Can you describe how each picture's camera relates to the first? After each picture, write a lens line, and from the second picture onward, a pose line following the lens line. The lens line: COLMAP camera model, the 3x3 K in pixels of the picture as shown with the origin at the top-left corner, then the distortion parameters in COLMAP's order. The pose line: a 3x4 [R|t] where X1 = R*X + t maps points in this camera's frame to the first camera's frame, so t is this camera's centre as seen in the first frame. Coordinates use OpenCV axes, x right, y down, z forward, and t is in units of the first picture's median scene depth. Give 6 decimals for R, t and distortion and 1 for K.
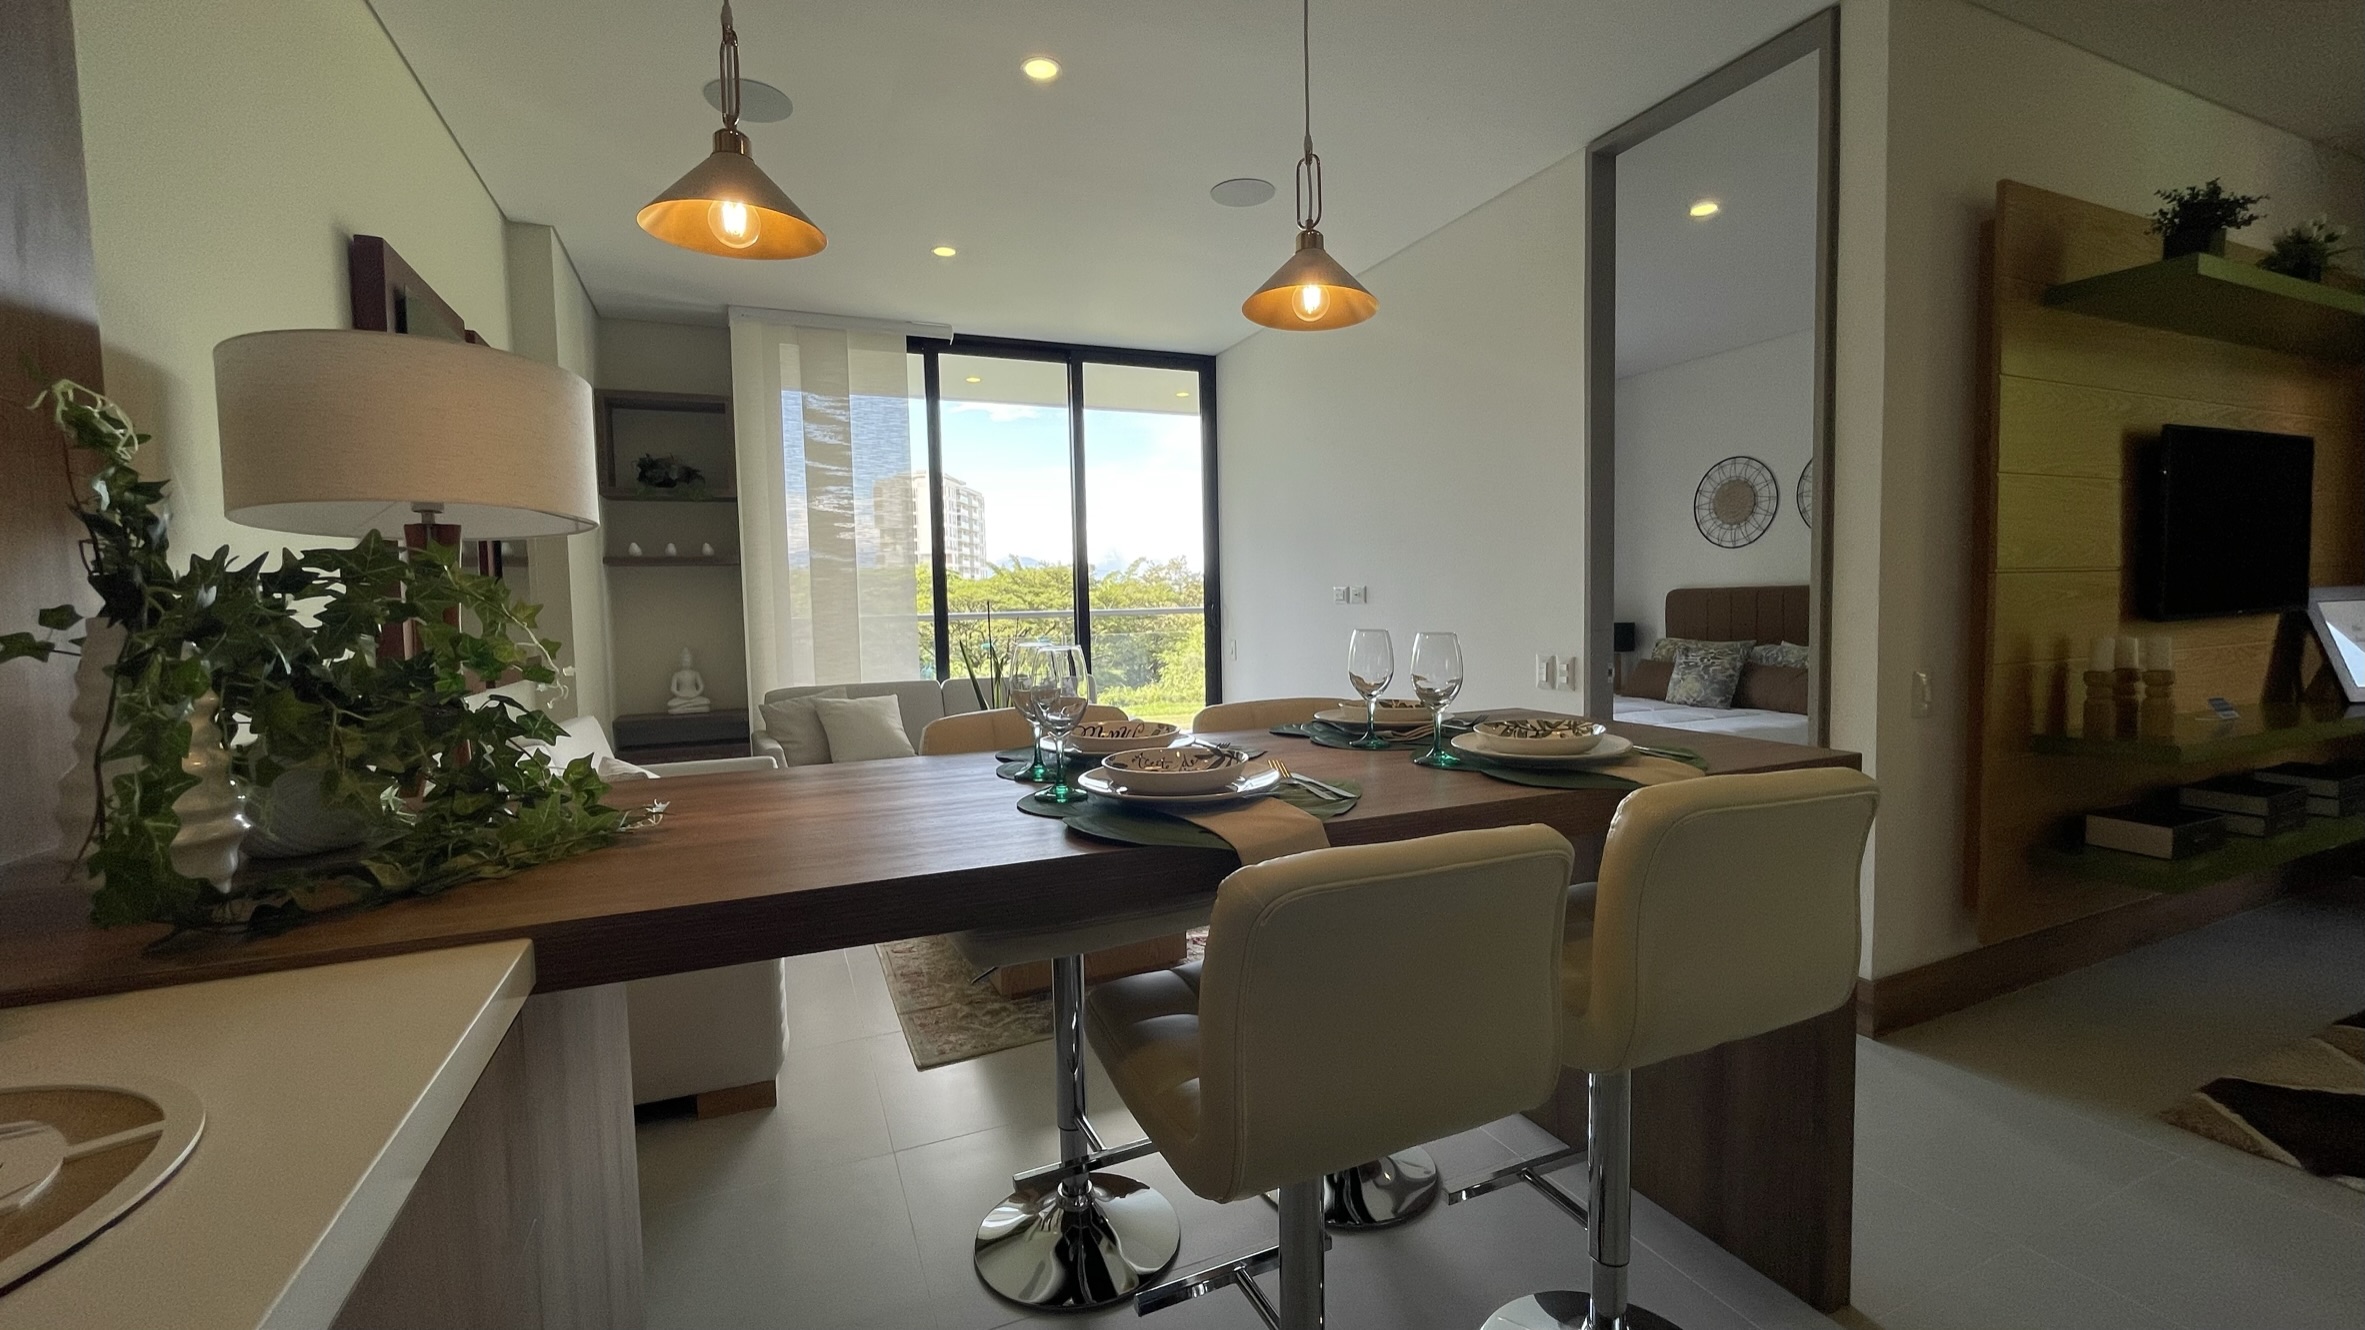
lens RADIAL K [[960.7, 0, 1187.6], [0, 960.7, 658.6], [0, 0, 1]] dist [-0.001246, -0.001157]
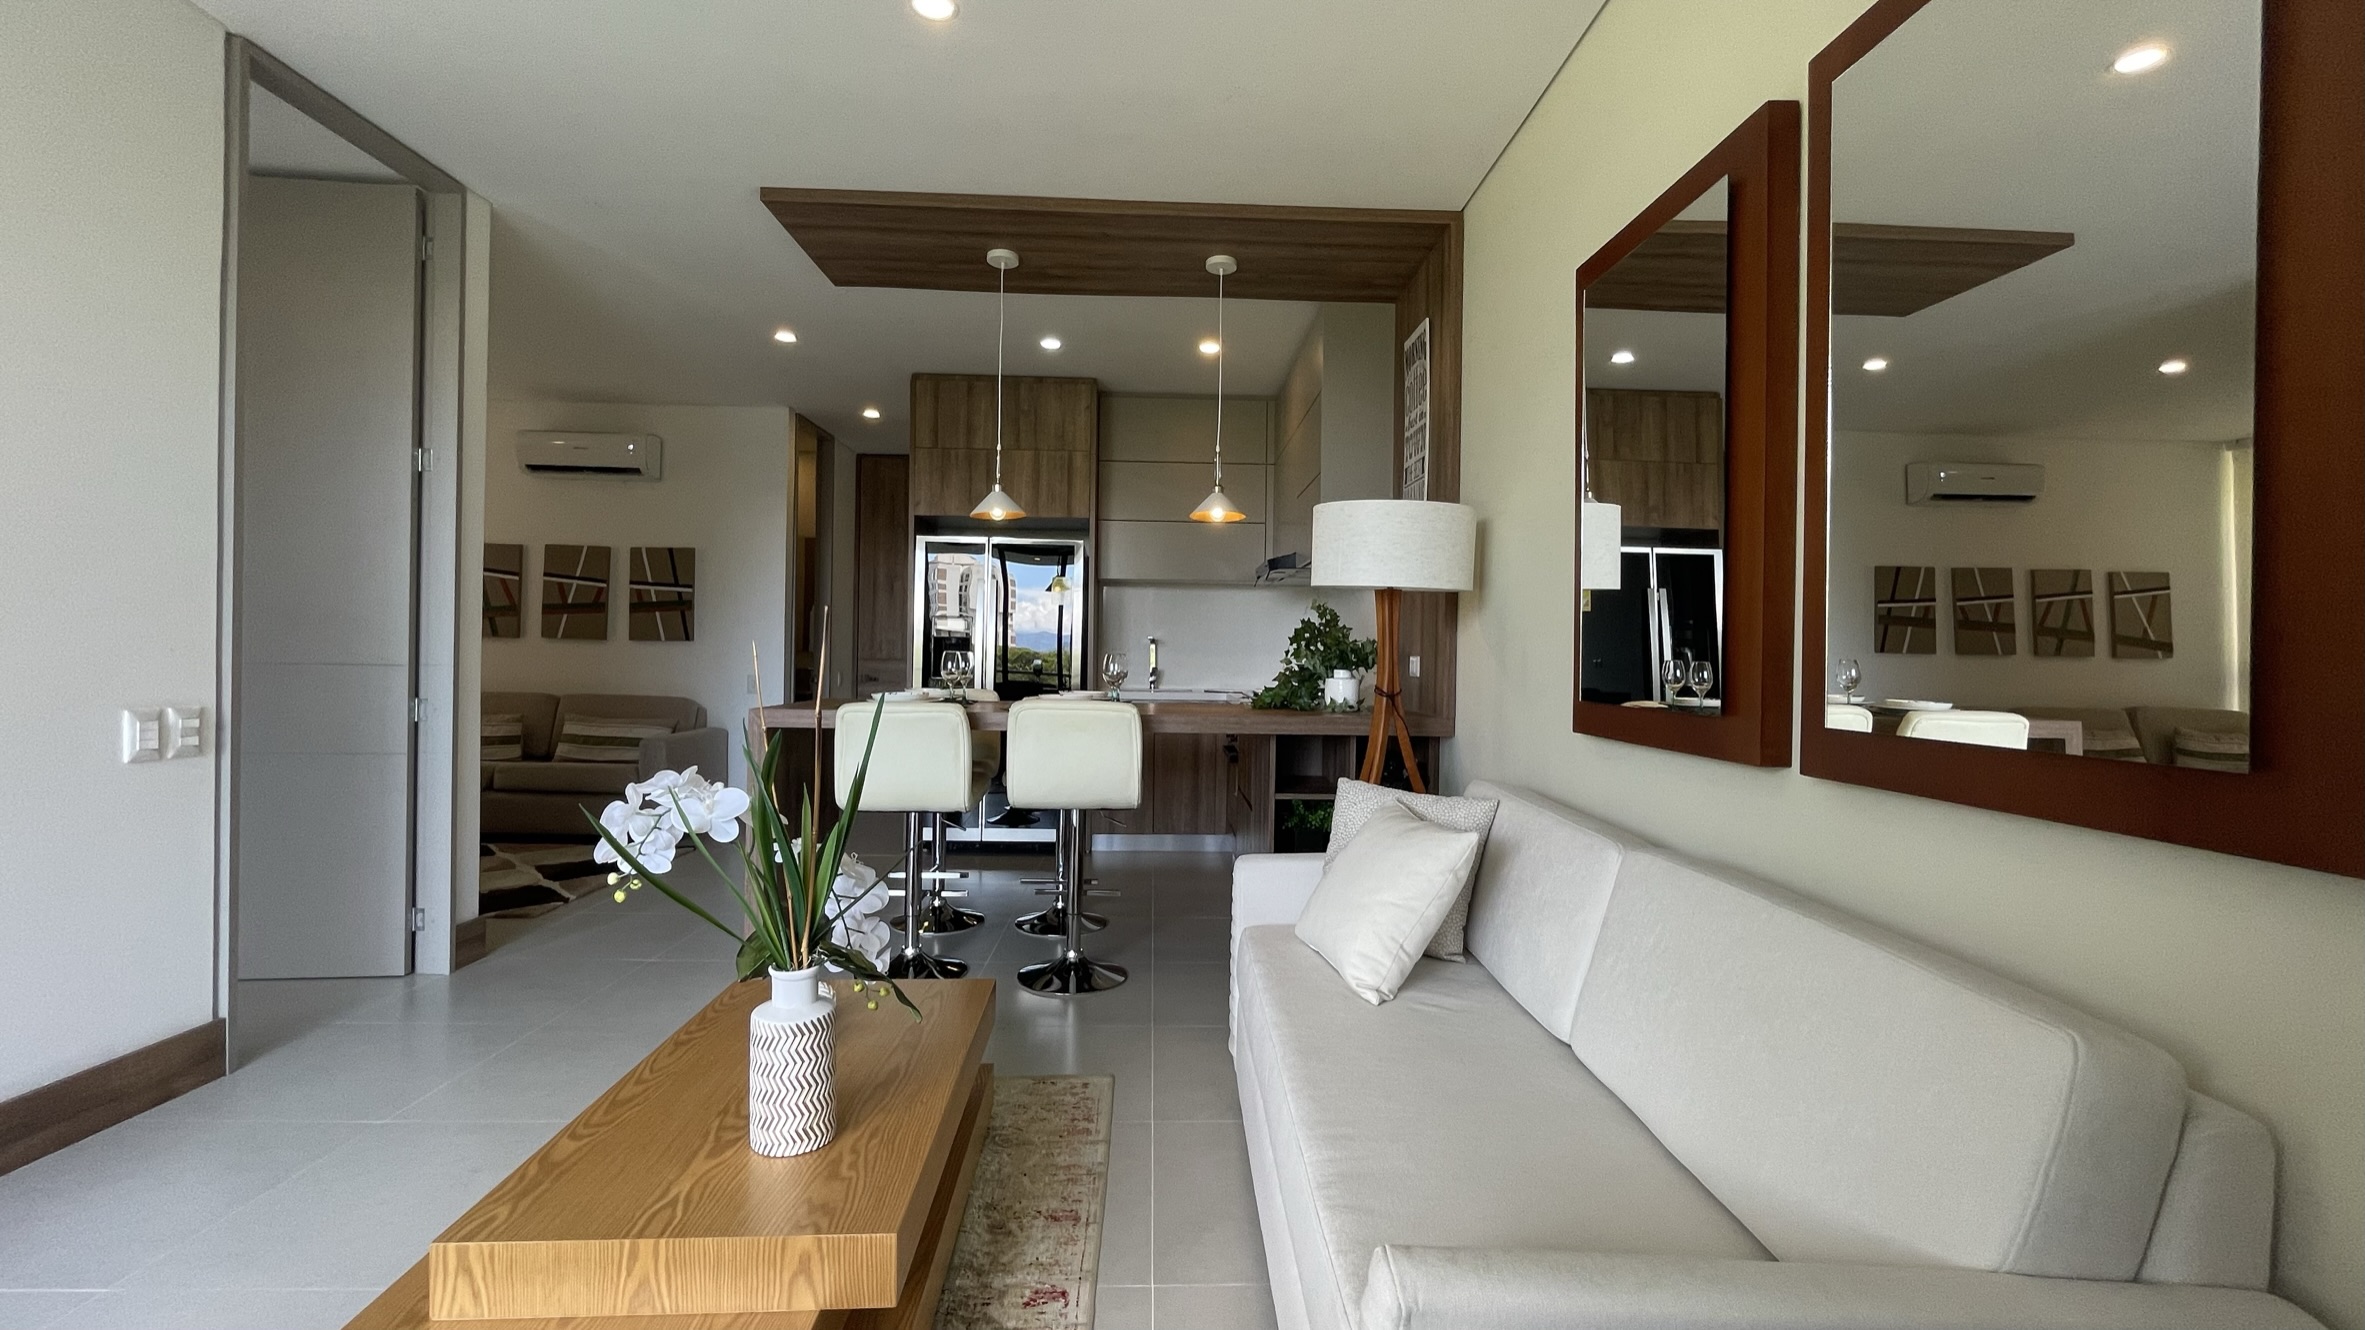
lens RADIAL K [[960.7, 0, 1188.0], [0, 960.7, 656.9], [0, 0, 1]] dist [-0.001246, -0.001157]
pose [[-0.929233, 0.005067, 0.369460, -0.396551], [0.026081, 0.998311, 0.051905, -0.041734], [-0.368573, 0.057868, -0.927796, 1.021487]]
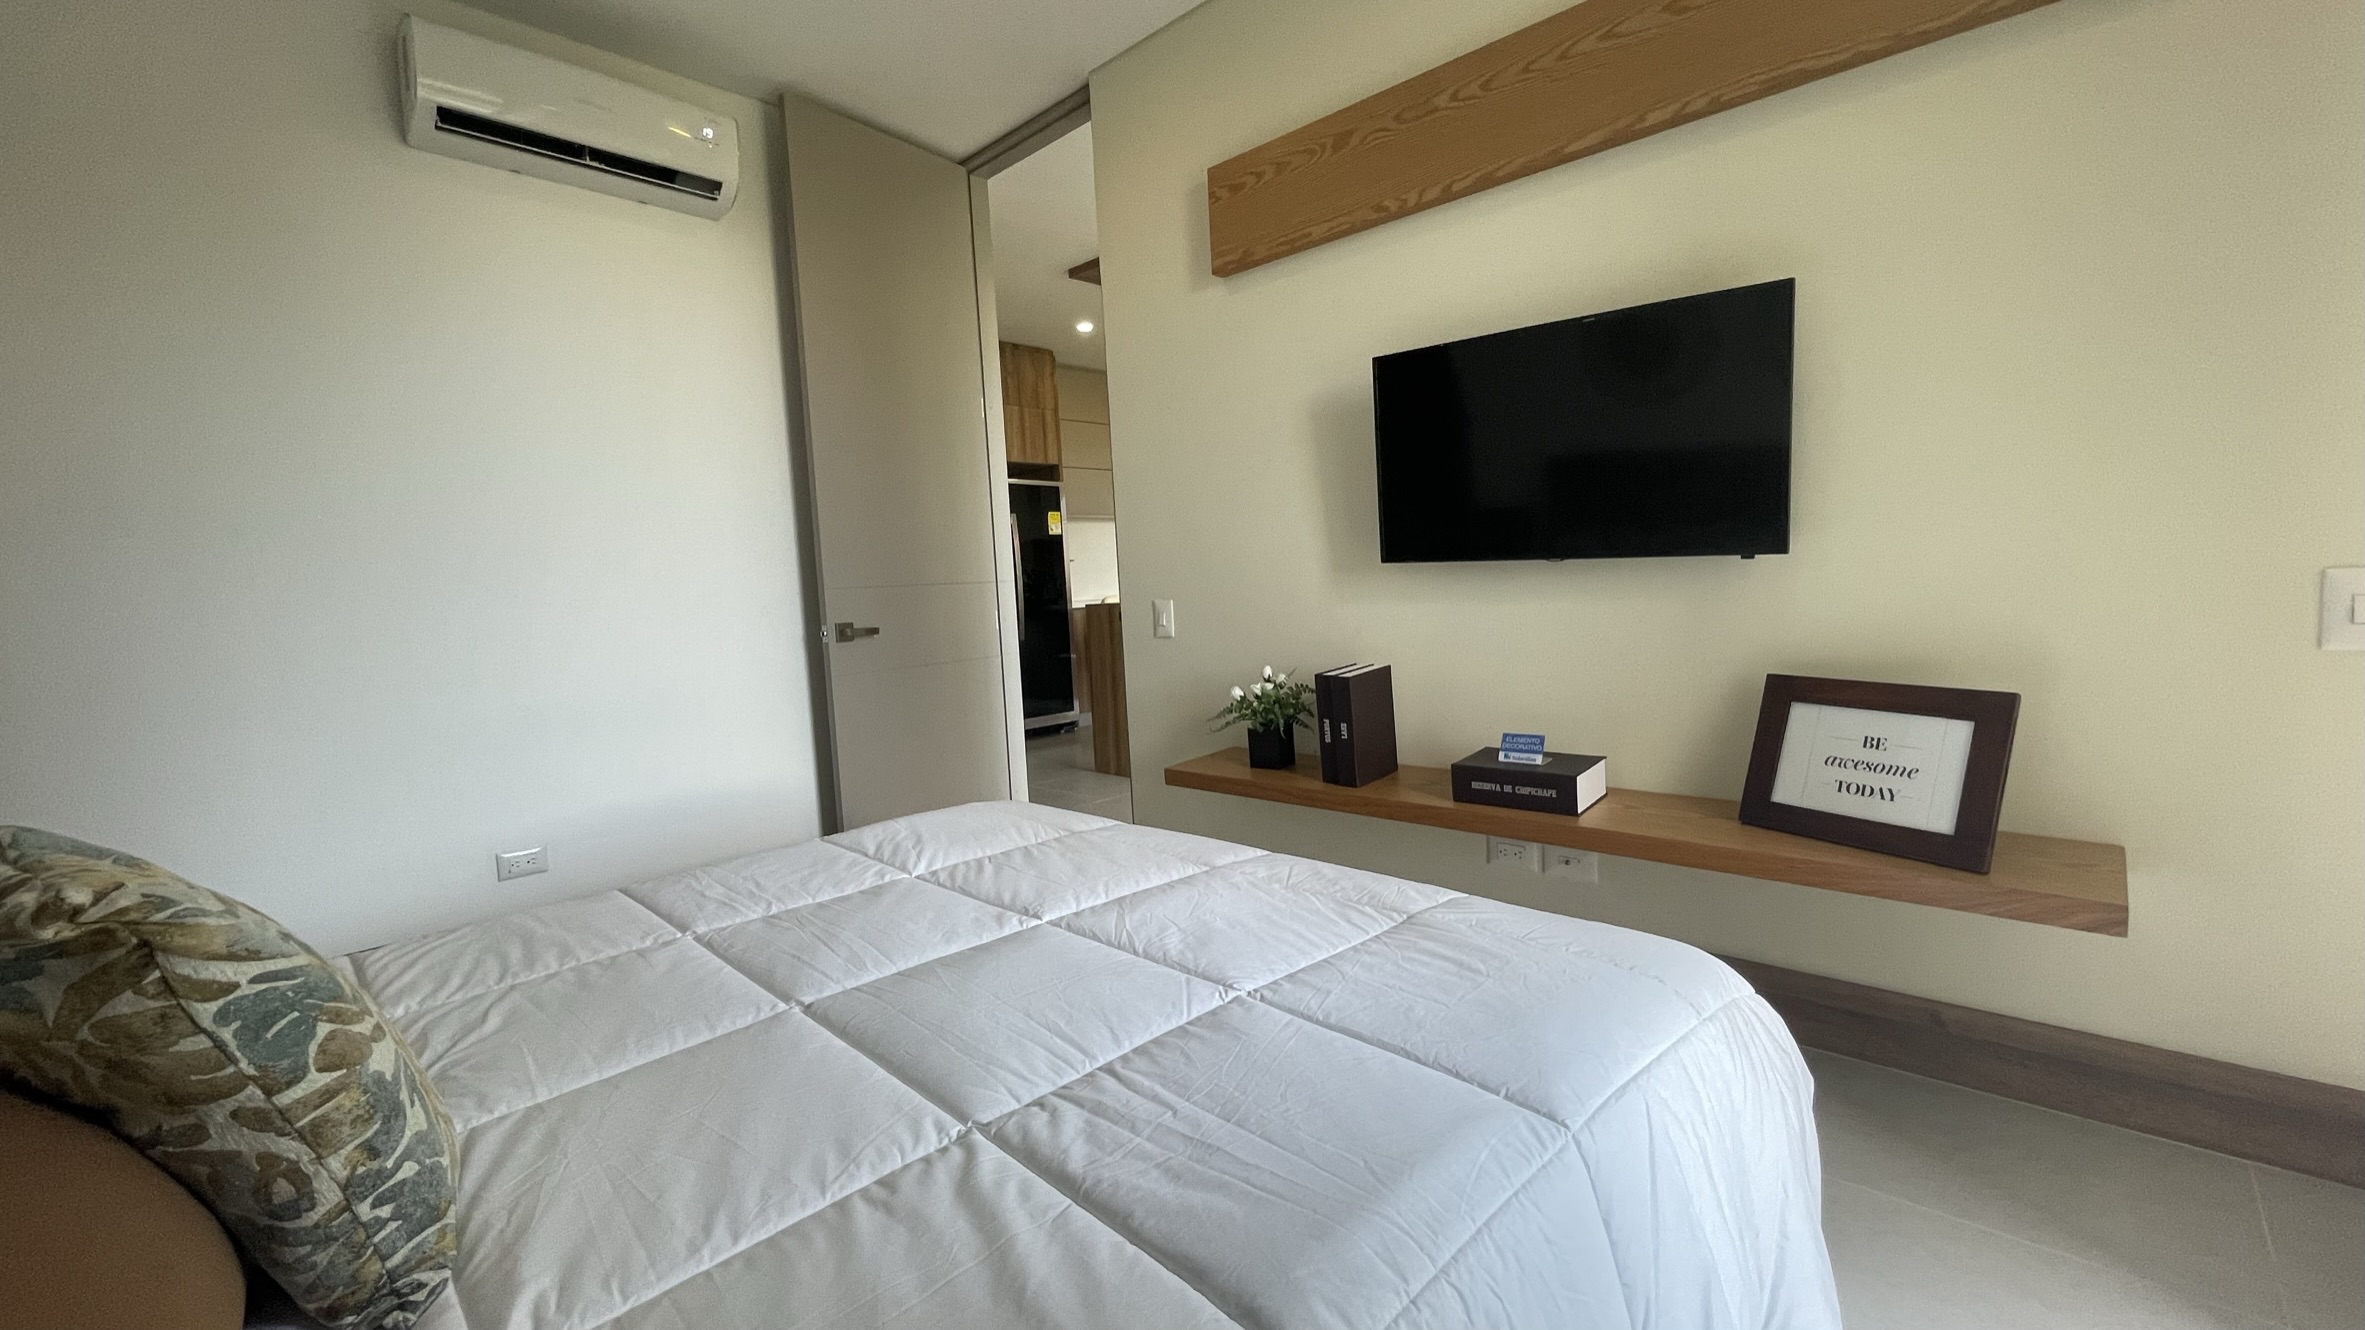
lens RADIAL K [[960.7, 0, 1181.5], [0, 960.7, 645.0], [0, 0, 1]] dist [-0.001246, -0.001157]
pose [[-0.923663, 0.102975, -0.369112, 0.550521], [0.049039, 0.987062, 0.152656, -0.095345], [0.380056, 0.122902, -0.916762, 1.422664]]
